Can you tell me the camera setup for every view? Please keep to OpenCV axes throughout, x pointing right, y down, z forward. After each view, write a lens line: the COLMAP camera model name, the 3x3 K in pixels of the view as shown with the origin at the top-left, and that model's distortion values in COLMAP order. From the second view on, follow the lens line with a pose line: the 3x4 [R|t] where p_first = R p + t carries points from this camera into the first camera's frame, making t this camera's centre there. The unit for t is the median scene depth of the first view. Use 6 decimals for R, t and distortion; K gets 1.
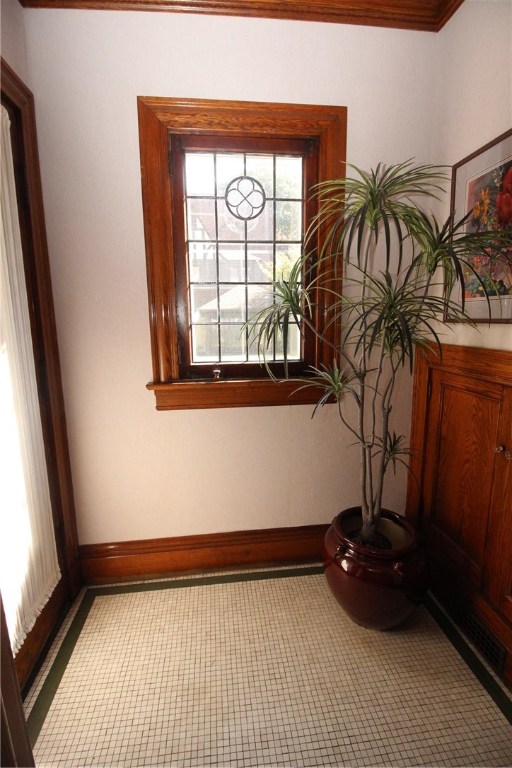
lens RADIAL K [[357.4, 0, 255.9], [0, 357.4, 381.0], [0, 0, 1]] dist [-0.015715, -0.000157]
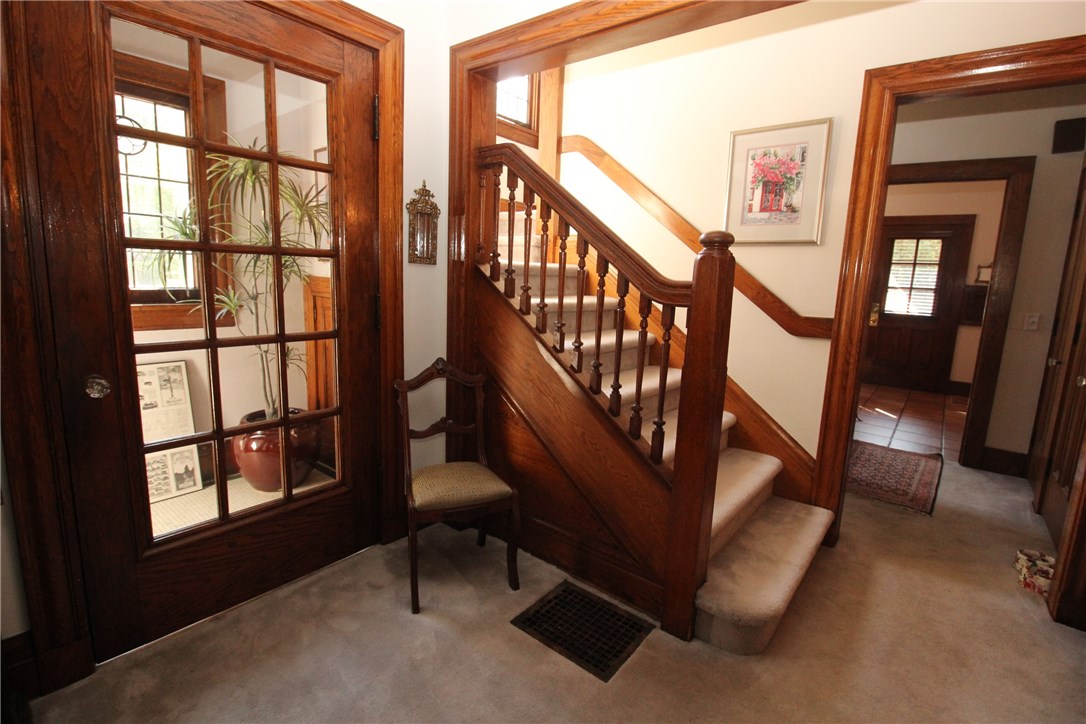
lens RADIAL K [[505.4, 0, 539.8], [0, 505.4, 358.7], [0, 0, 1]] dist [-0.015715, -0.000157]
pose [[0.711751, -0.074974, 0.698419, -0.247198], [0.077718, 0.996588, 0.027780, 0.231650], [-0.698119, 0.034508, 0.715150, -0.981441]]
